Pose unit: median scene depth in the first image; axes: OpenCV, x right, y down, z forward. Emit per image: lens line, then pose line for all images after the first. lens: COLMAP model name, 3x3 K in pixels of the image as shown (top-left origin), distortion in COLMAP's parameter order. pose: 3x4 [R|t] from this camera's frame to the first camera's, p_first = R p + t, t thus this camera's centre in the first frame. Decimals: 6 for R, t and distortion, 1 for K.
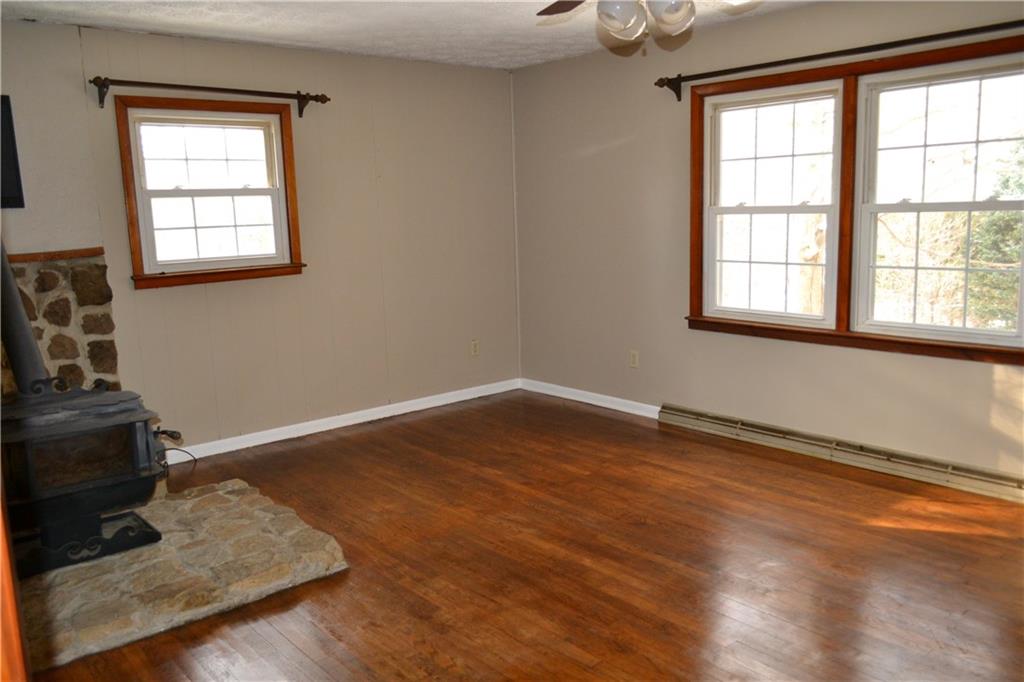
lens RADIAL K [[820.5, 0, 498.2], [0, 820.5, 342.6], [0, 0, 1]] dist [-0.005201, -0.001509]
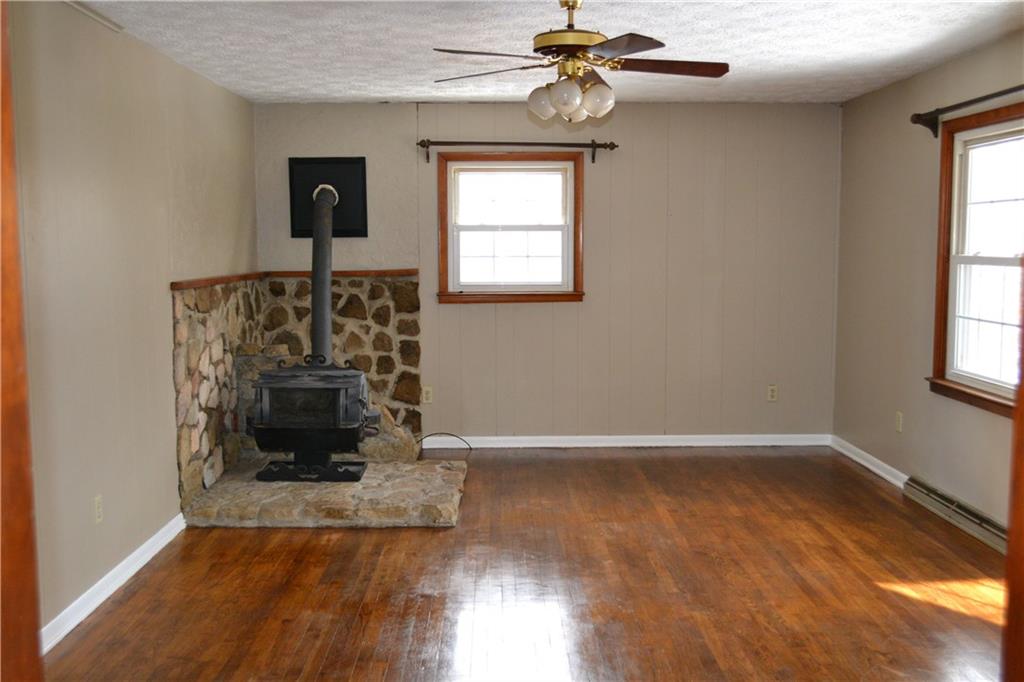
lens RADIAL K [[1003.9, 0, 512.0], [0, 1003.9, 341.0], [0, 0, 1]] dist [-0.018970, 0.002723]
pose [[0.781236, 0.089341, -0.617810, 0.613205], [-0.124811, 0.992077, -0.014363, 0.000964], [0.611631, 0.088330, 0.786196, -0.143090]]
